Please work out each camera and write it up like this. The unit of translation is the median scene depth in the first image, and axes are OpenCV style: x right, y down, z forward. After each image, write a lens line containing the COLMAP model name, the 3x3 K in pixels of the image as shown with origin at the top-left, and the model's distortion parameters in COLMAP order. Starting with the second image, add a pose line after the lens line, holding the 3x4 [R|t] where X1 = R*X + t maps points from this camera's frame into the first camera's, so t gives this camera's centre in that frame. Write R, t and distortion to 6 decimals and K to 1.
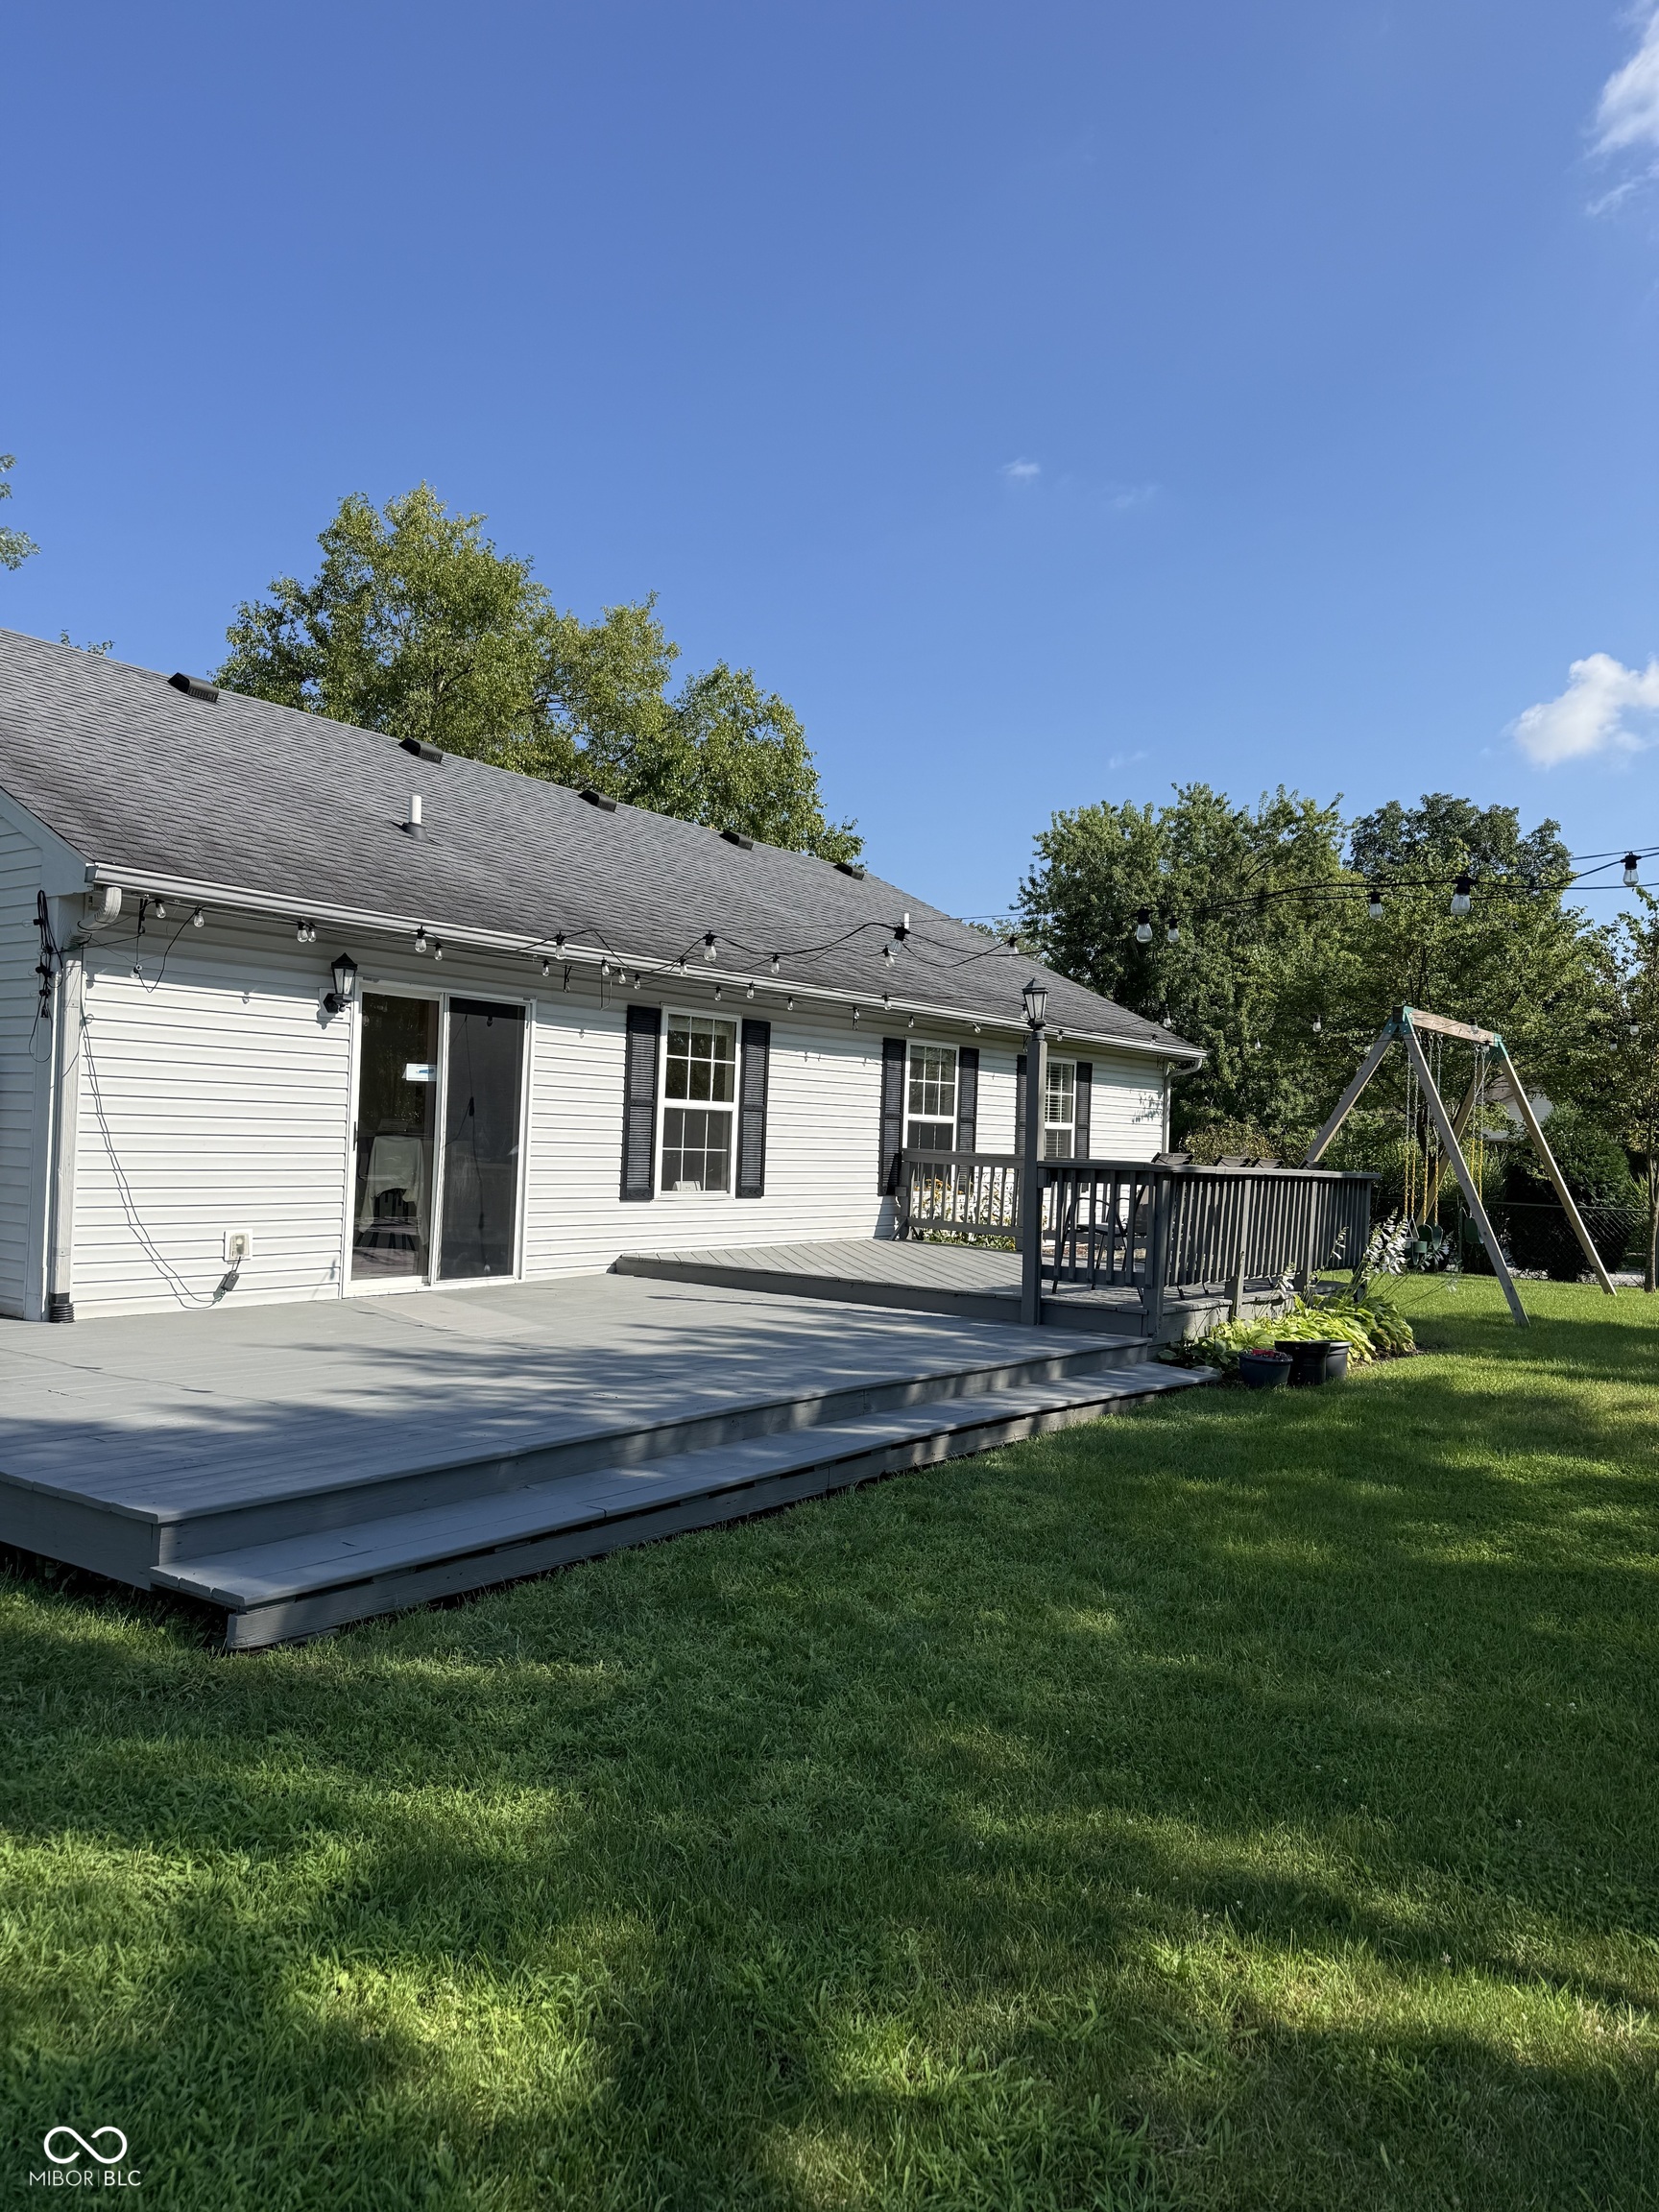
lens RADIAL K [[1522.0, 0, 829.5], [0, 1522.0, 1106.0], [0, 0, 1]] dist [0.121680, -0.210916]
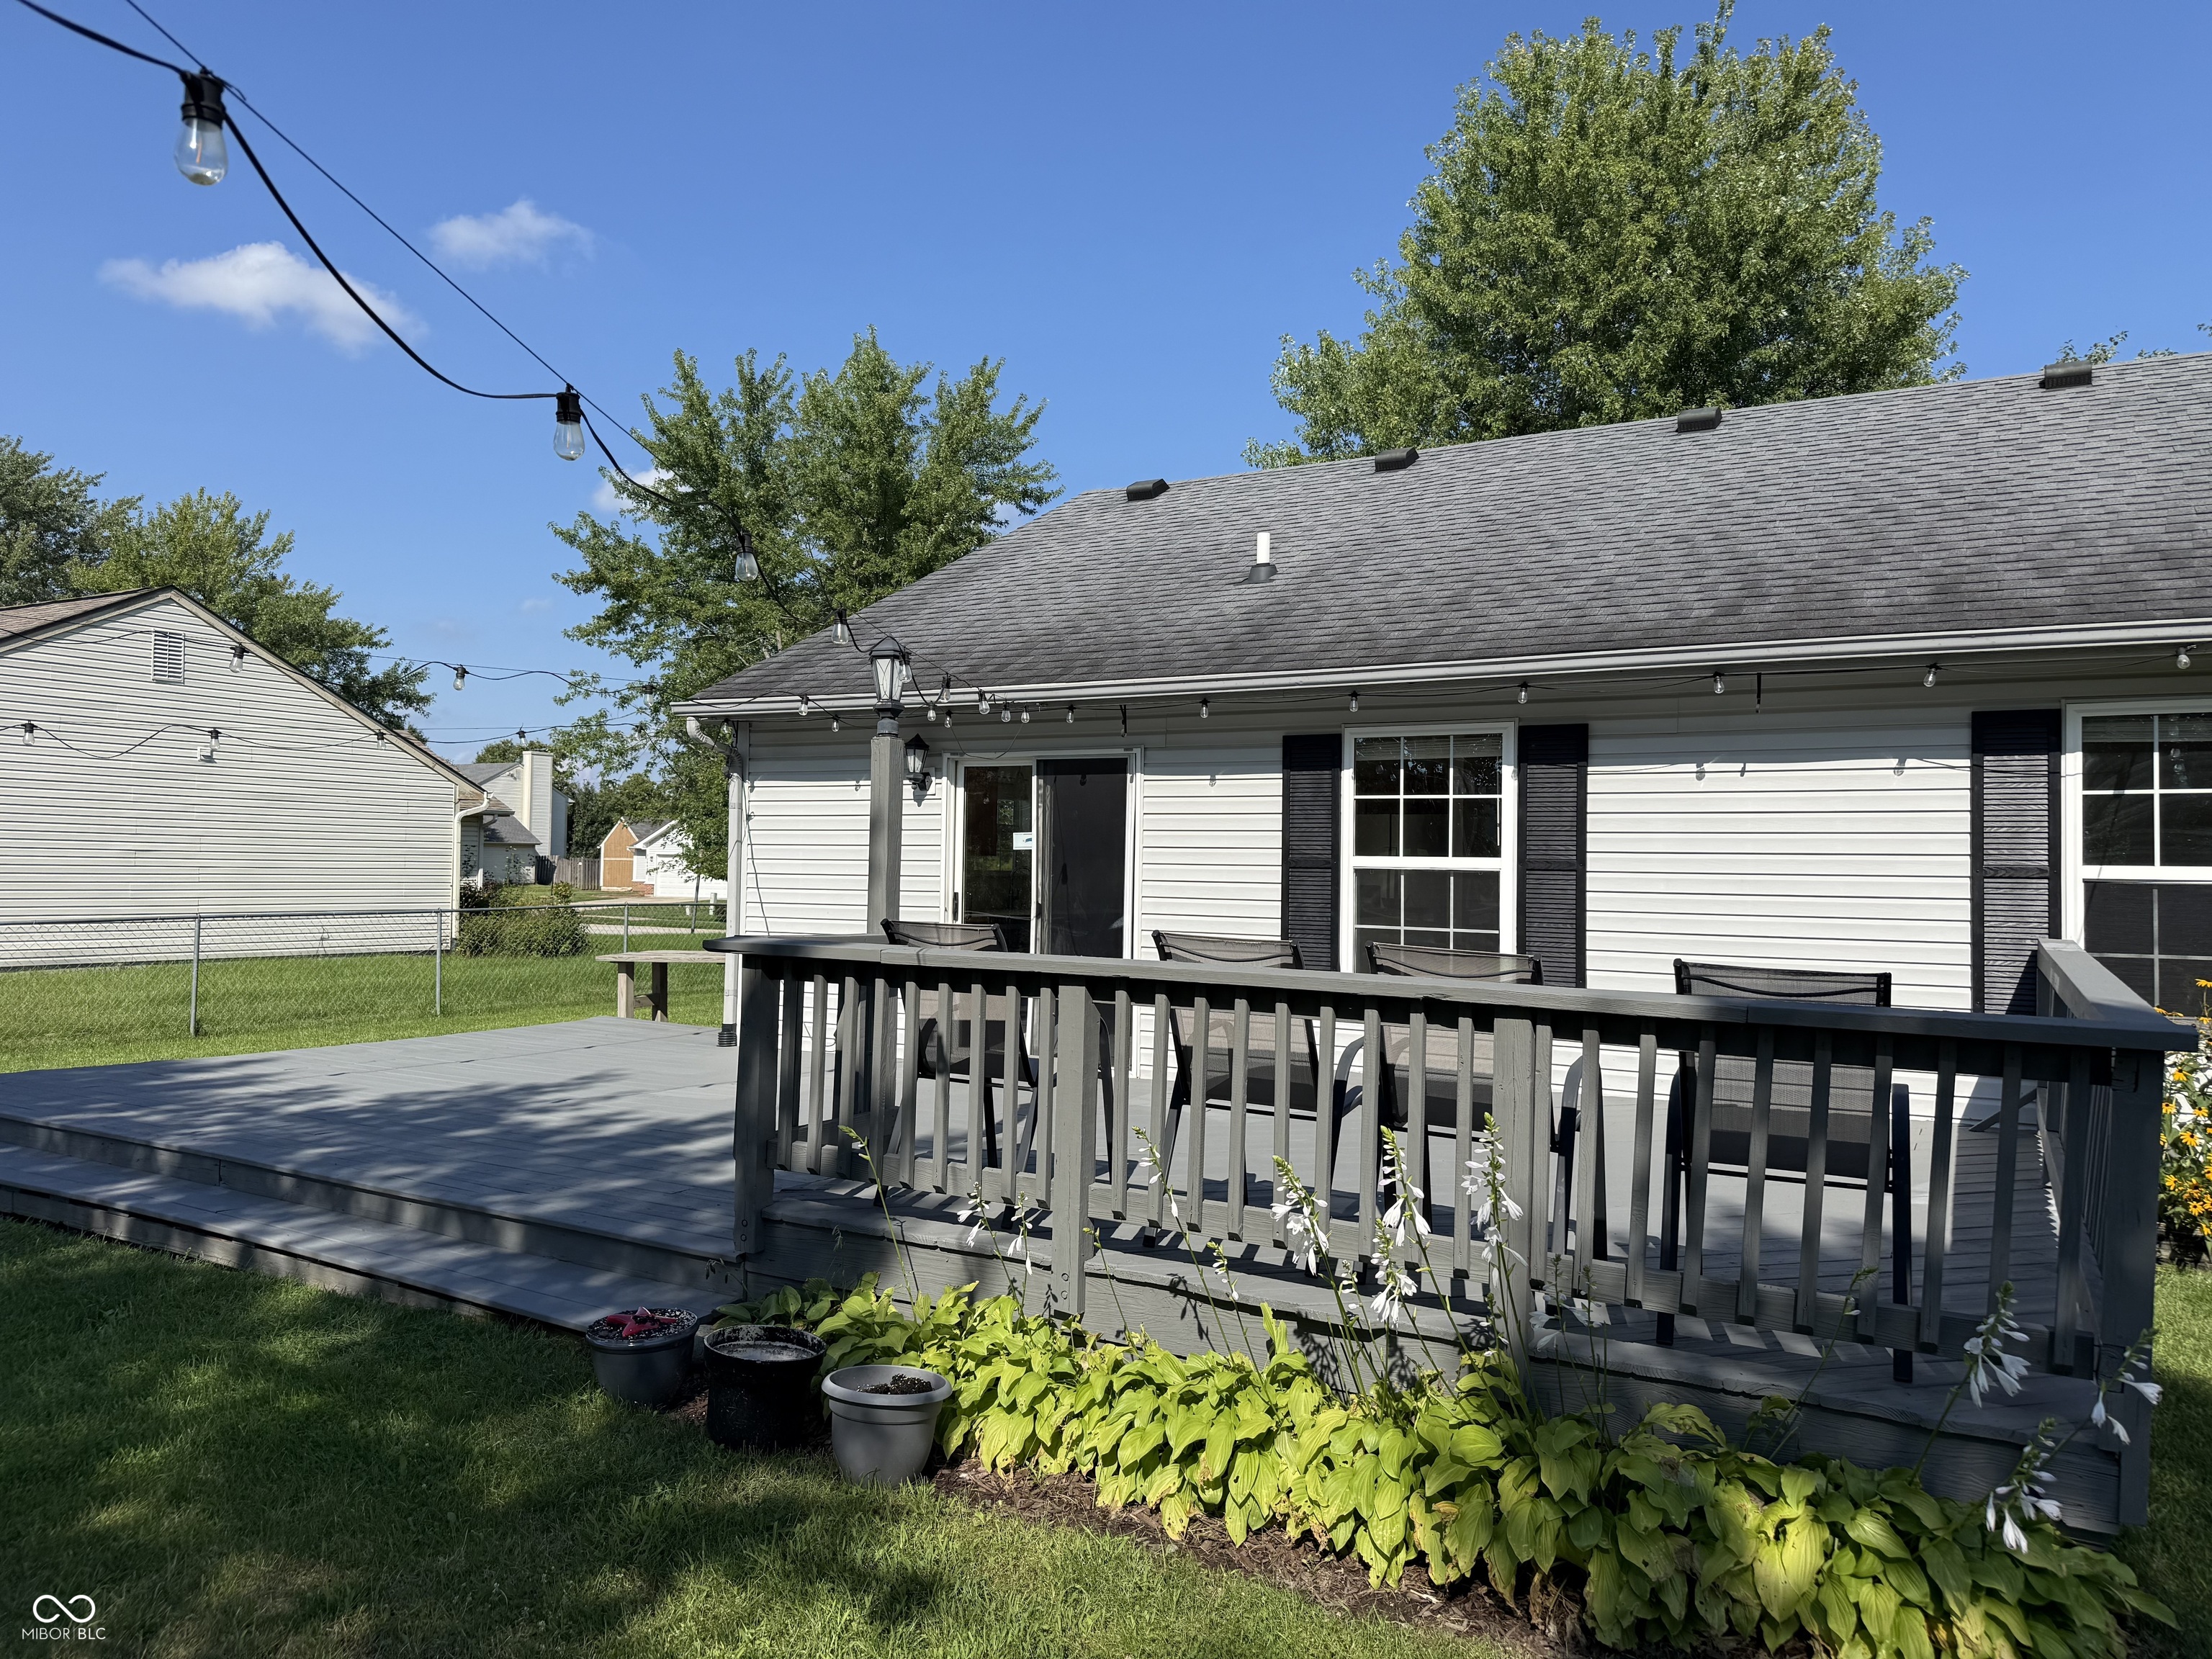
lens RADIAL K [[1522.0, 0, 1110.6], [0, 1522.0, 823.3], [0, 0, 1]] dist [0.121680, -0.210916]
pose [[0.114731, -0.067865, -0.991076, 0.613547], [0.004032, 0.997687, -0.067851, 0.029017], [0.993388, 0.003789, 0.114739, 0.829564]]
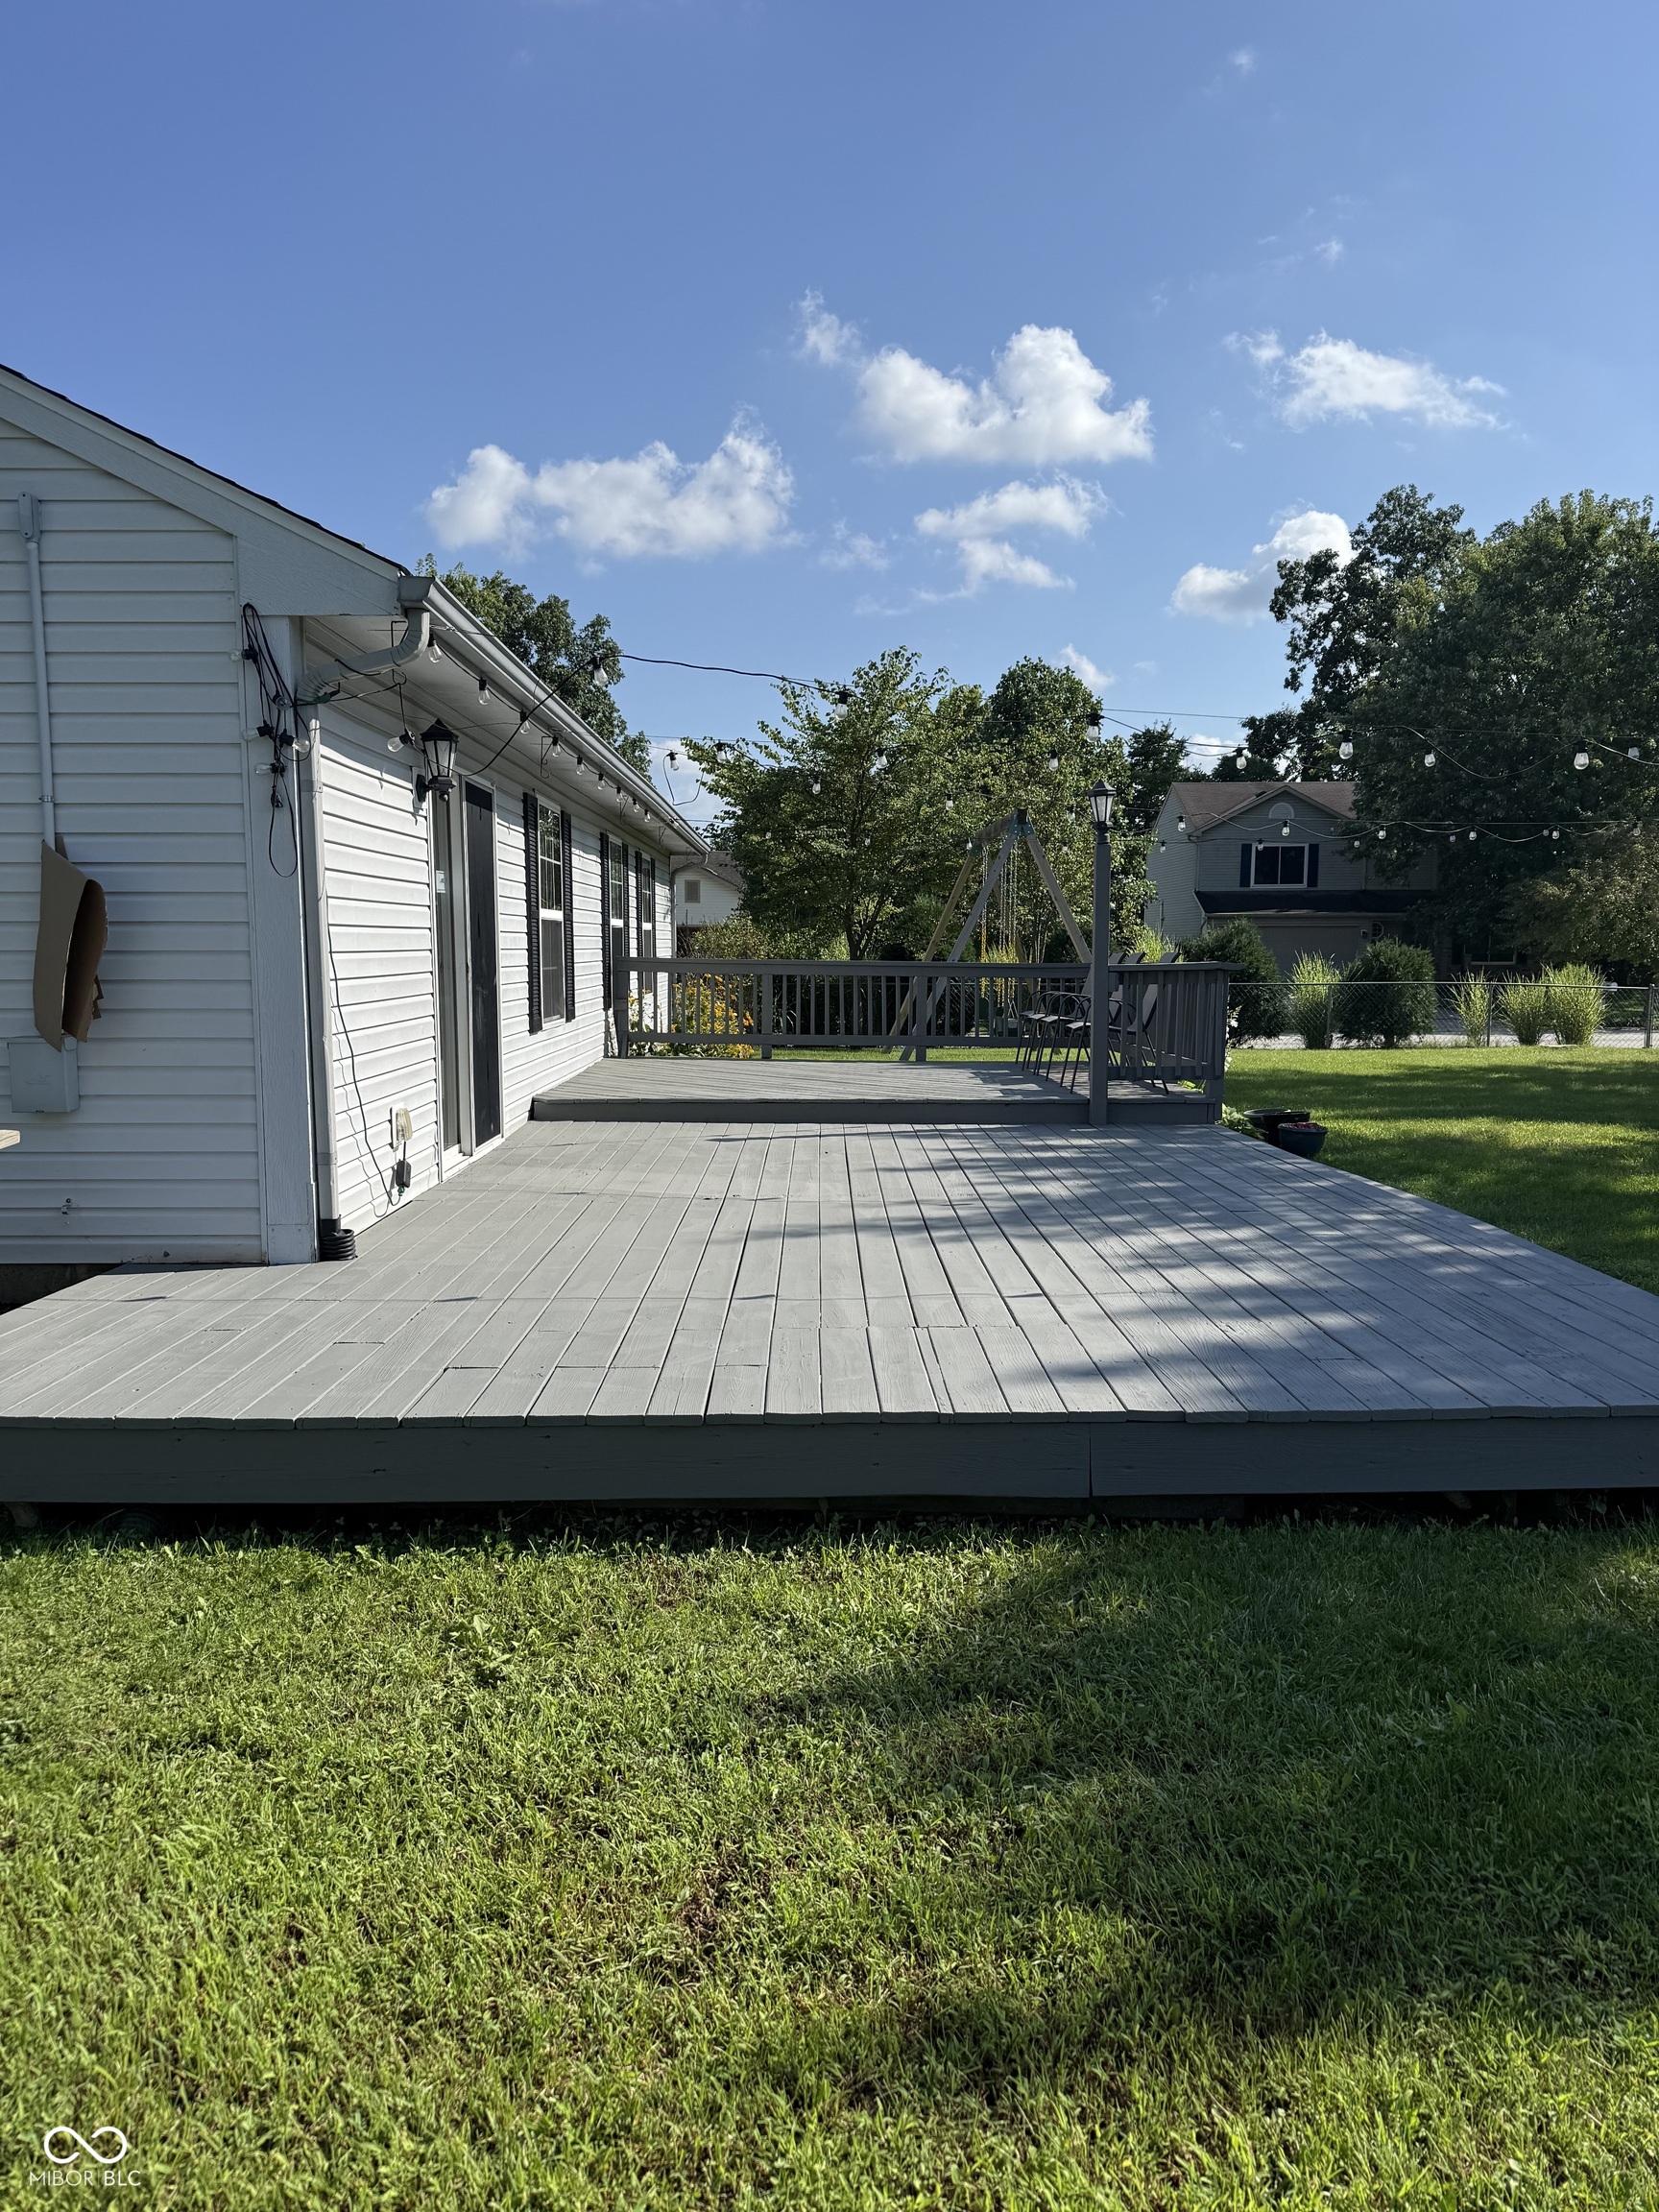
lens RADIAL K [[1564.1, 0, 829.5], [0, 1564.1, 1106.0], [0, 0, 1]] dist [0.064314, -0.130263]
pose [[0.789148, -0.097186, 0.606466, -0.525657], [0.014733, 0.990113, 0.139494, -0.015480], [-0.614027, -0.101146, 0.782777, 0.232310]]
